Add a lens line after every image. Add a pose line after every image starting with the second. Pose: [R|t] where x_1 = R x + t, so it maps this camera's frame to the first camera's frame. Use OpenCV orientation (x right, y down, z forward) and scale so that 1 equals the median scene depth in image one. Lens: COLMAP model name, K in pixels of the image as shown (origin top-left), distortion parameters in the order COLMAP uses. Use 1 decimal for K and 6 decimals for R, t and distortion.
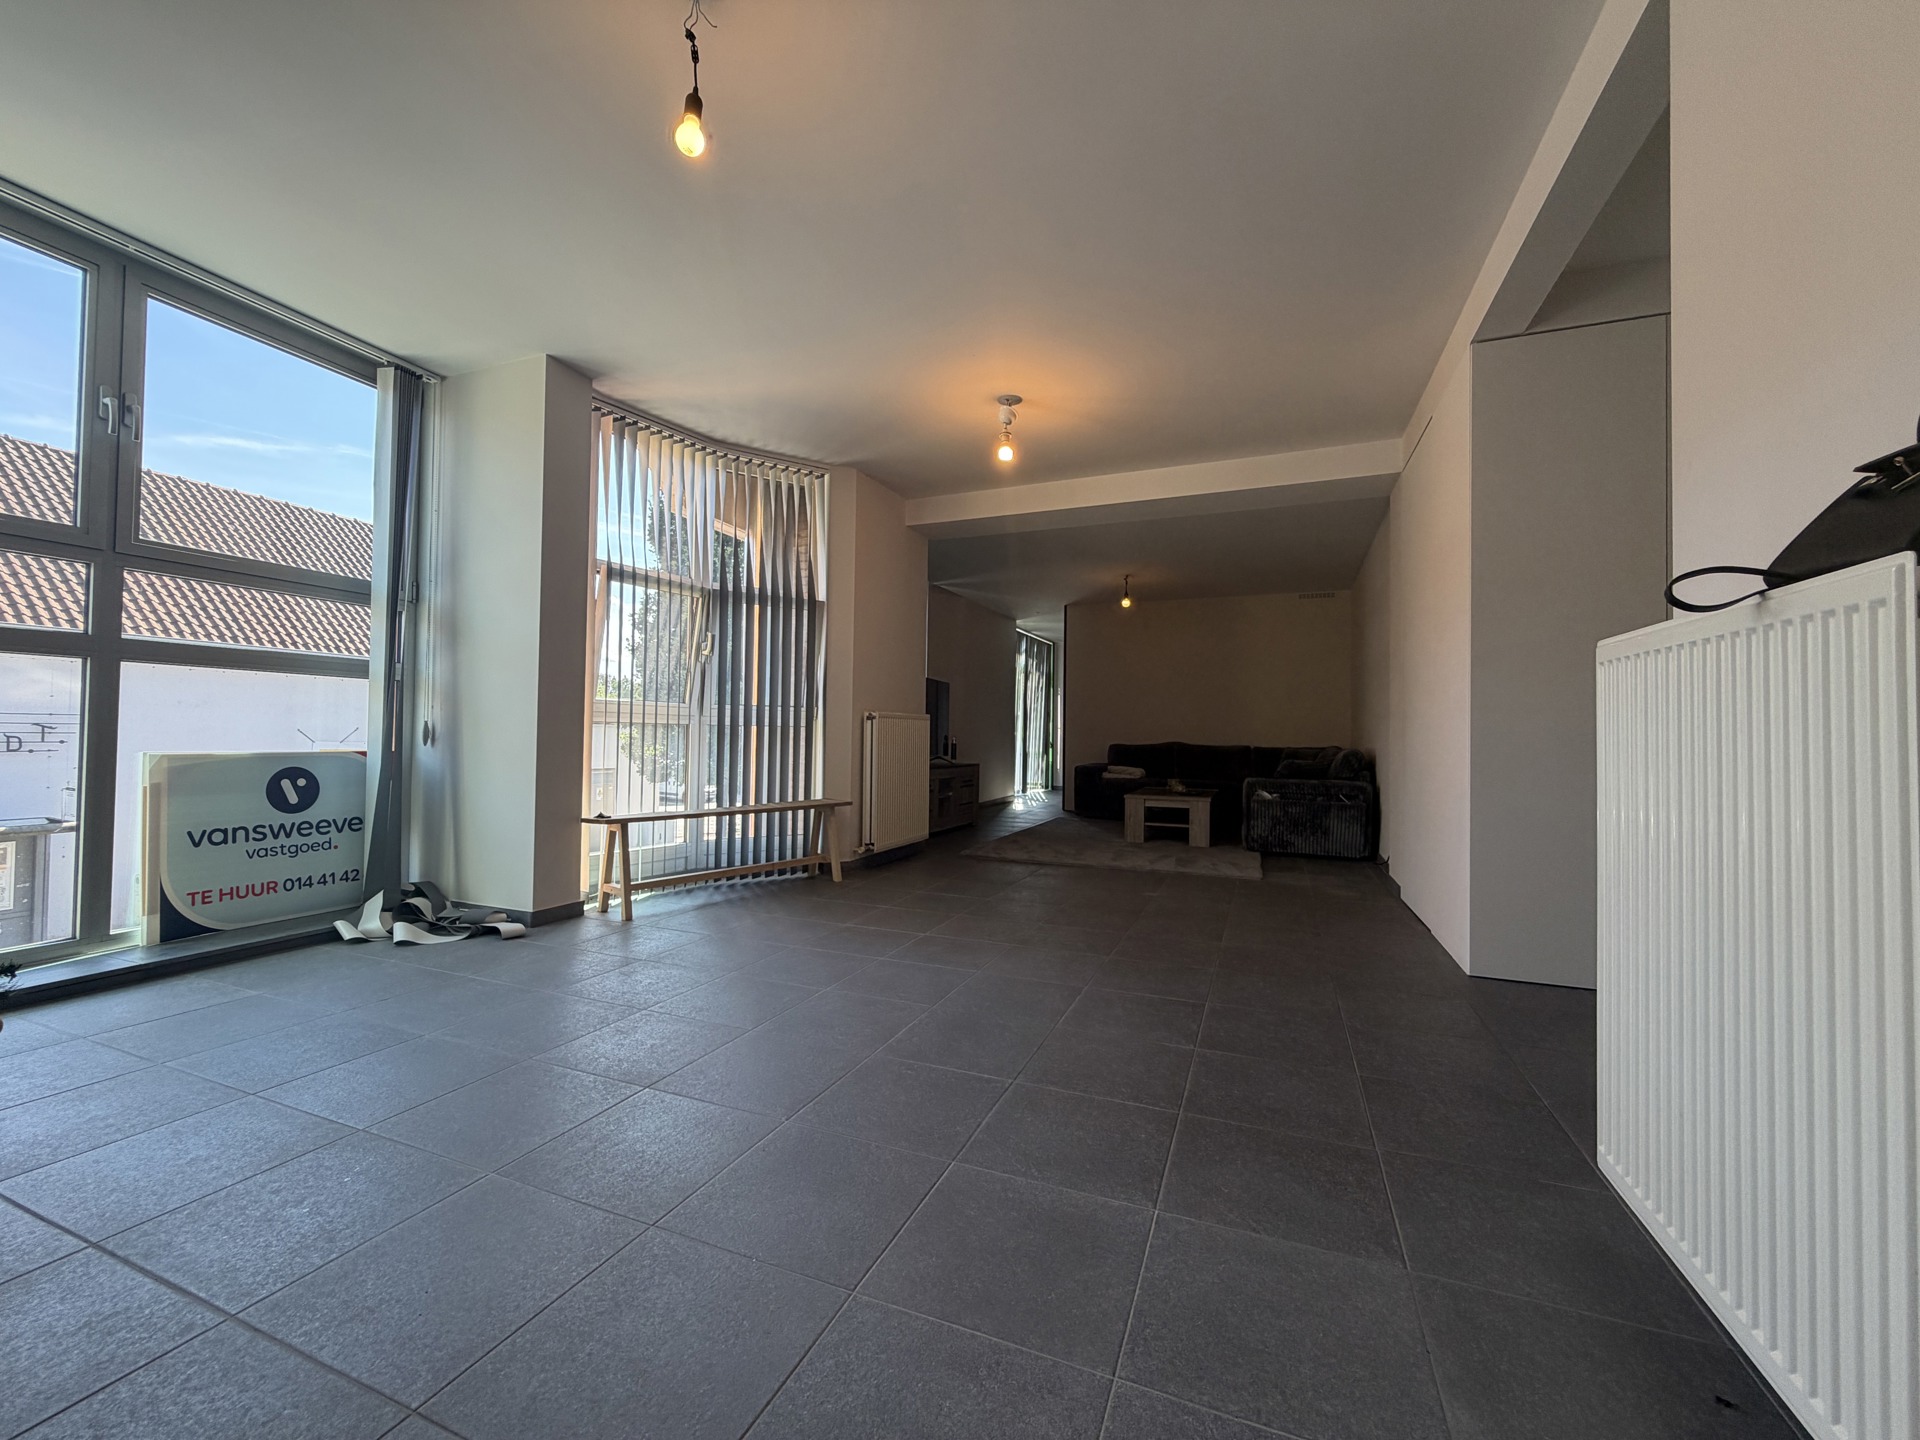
lens RADIAL K [[776.5, 0, 965.3], [0, 776.5, 723.6], [0, 0, 1]] dist [-0.023534, 0.008839]
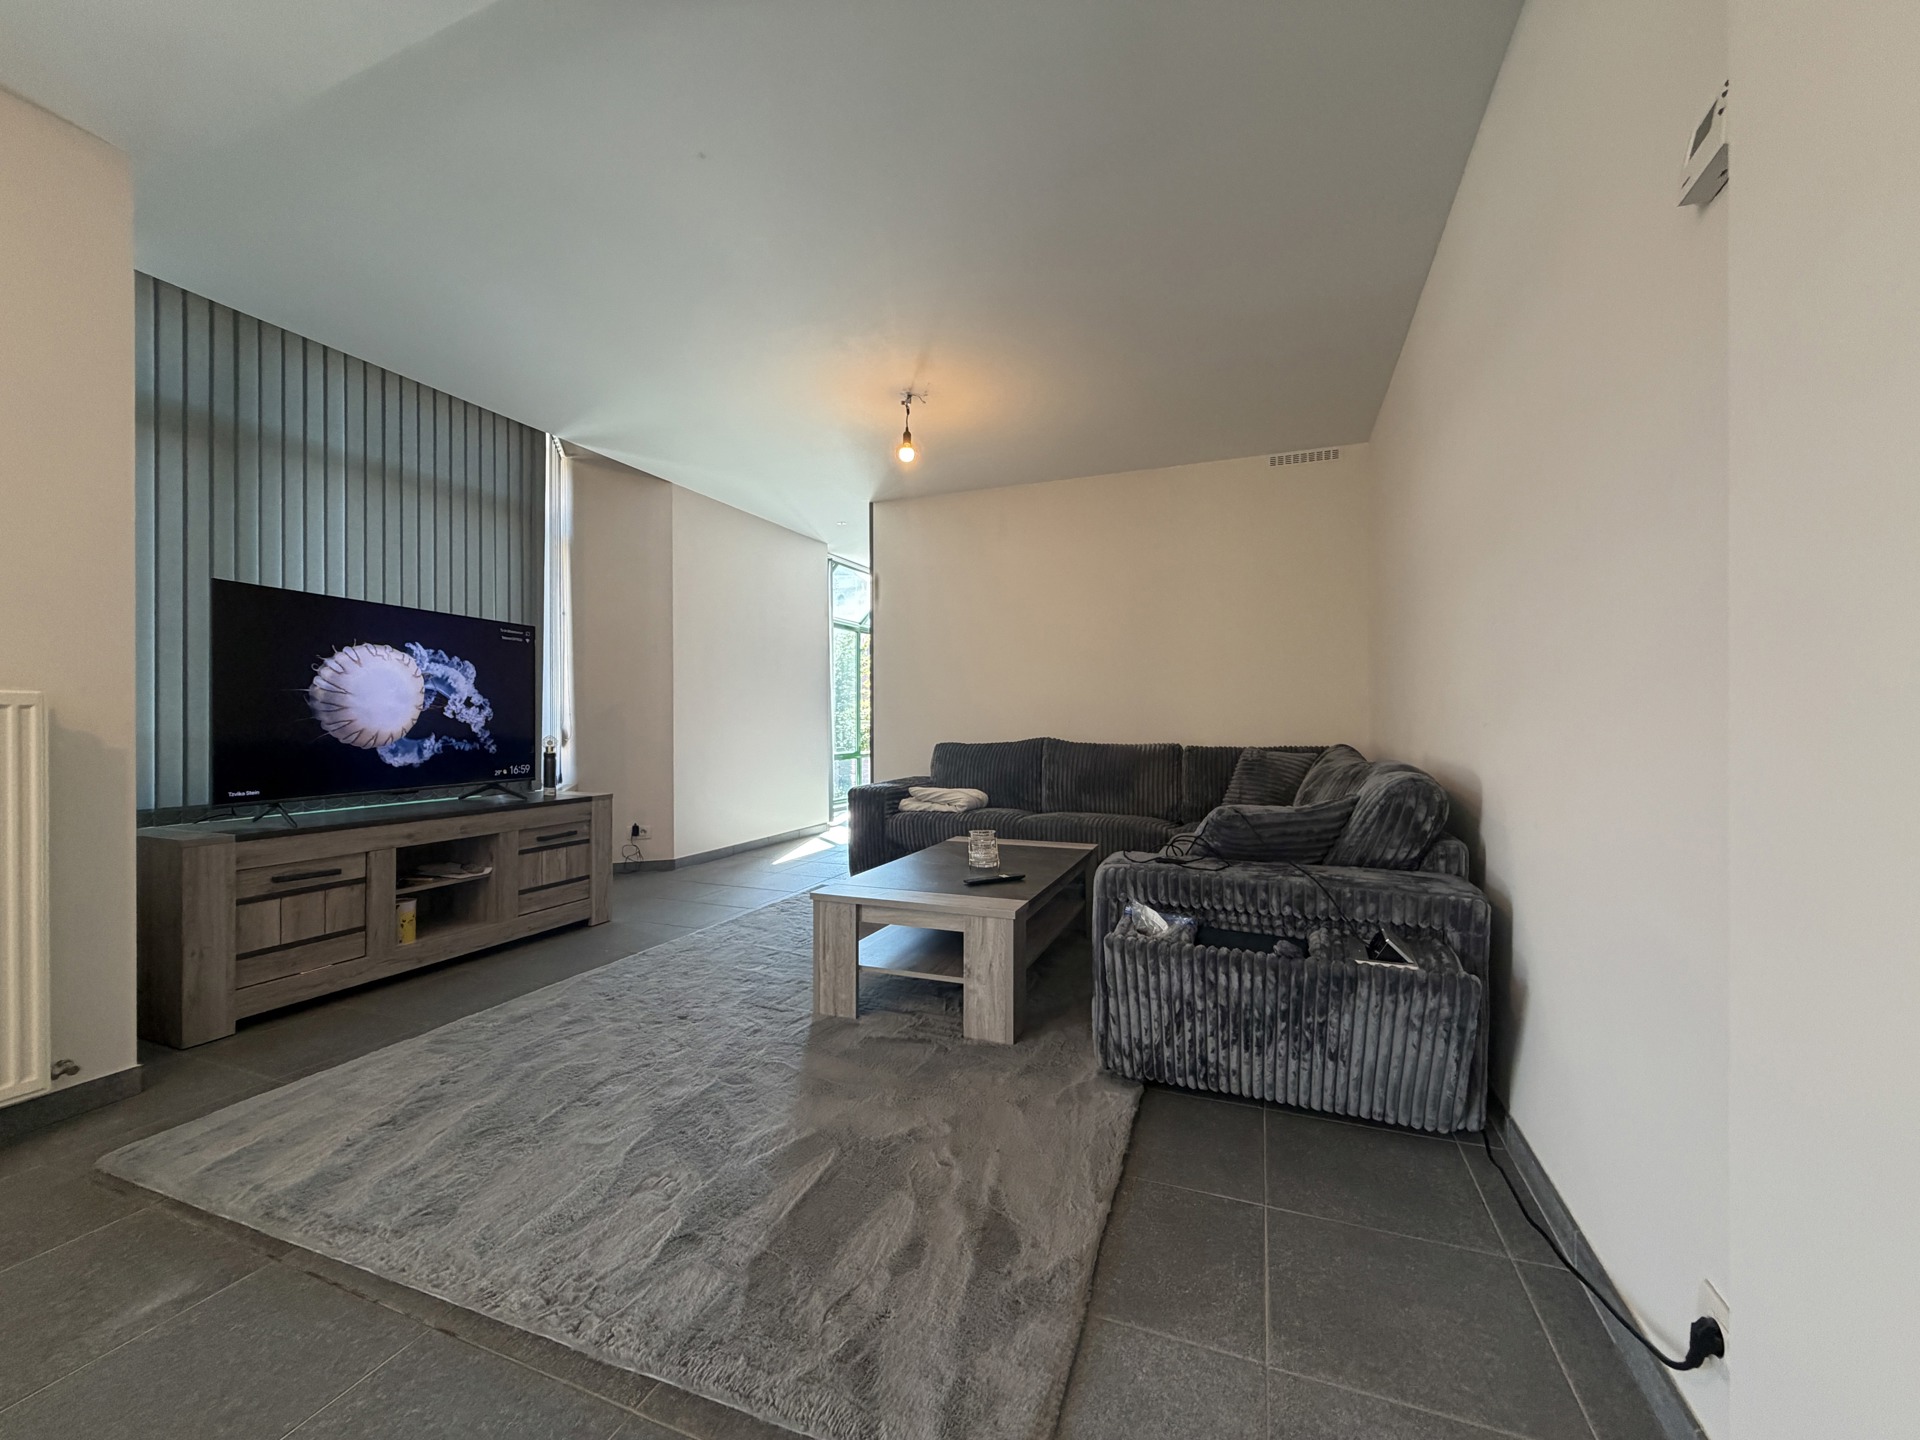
lens RADIAL K [[776.5, 0, 965.3], [0, 776.5, 723.6], [0, 0, 1]] dist [-0.023534, 0.008839]
pose [[0.999826, -0.014661, 0.011575, 0.291434], [0.014373, 0.999594, 0.024585, -0.000987], [-0.011930, -0.024415, 0.999631, 0.642001]]
